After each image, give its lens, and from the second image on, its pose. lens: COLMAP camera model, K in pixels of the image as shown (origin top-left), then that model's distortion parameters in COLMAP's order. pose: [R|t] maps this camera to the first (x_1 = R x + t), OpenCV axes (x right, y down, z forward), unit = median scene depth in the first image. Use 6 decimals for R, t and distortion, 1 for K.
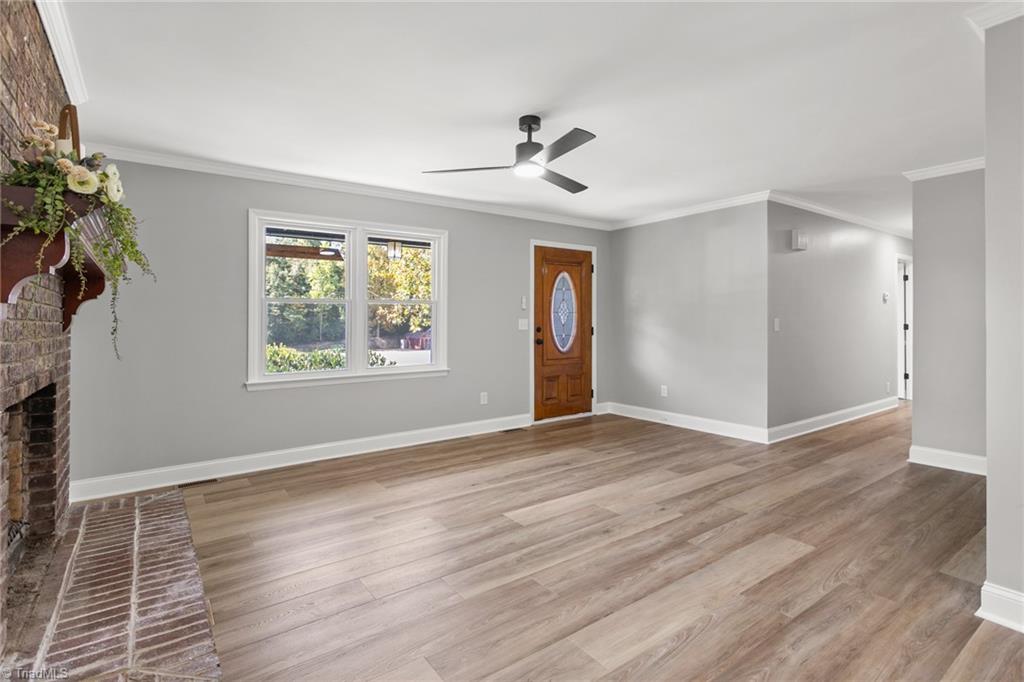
lens RADIAL K [[497.4, 0, 511.7], [0, 497.4, 335.3], [0, 0, 1]] dist [0.000935, 0.000227]
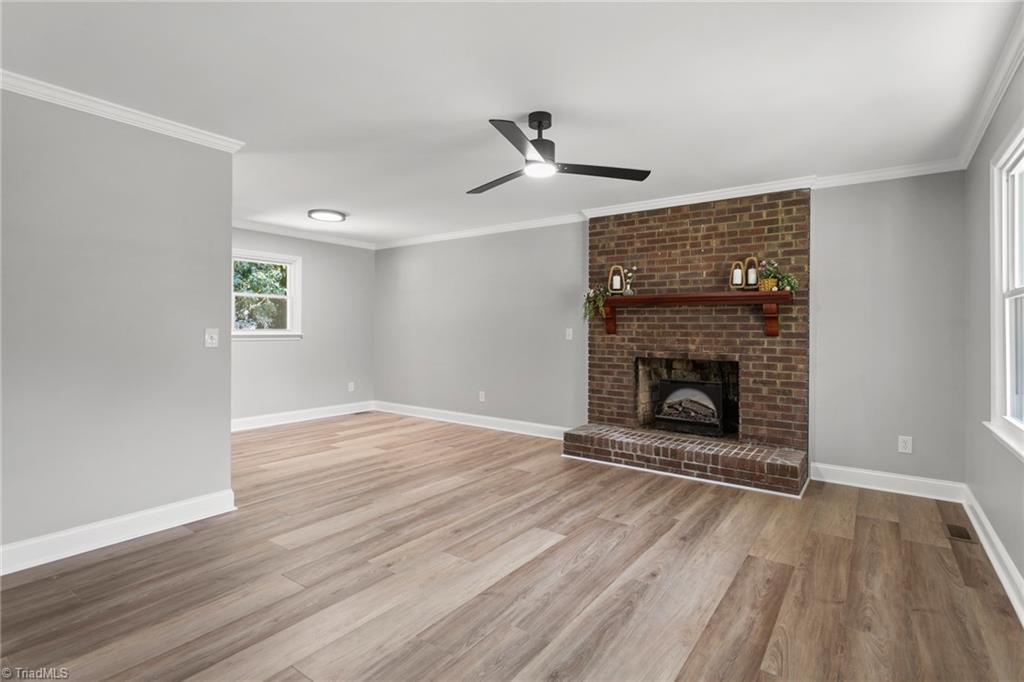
lens RADIAL K [[497.4, 0, 511.7], [0, 497.4, 335.3], [0, 0, 1]] dist [0.000935, 0.000227]
pose [[-0.953945, 0.005430, -0.299933, 0.393970], [-0.005966, 0.999295, 0.037068, -0.060333], [0.299923, 0.037150, -0.953240, 2.020636]]
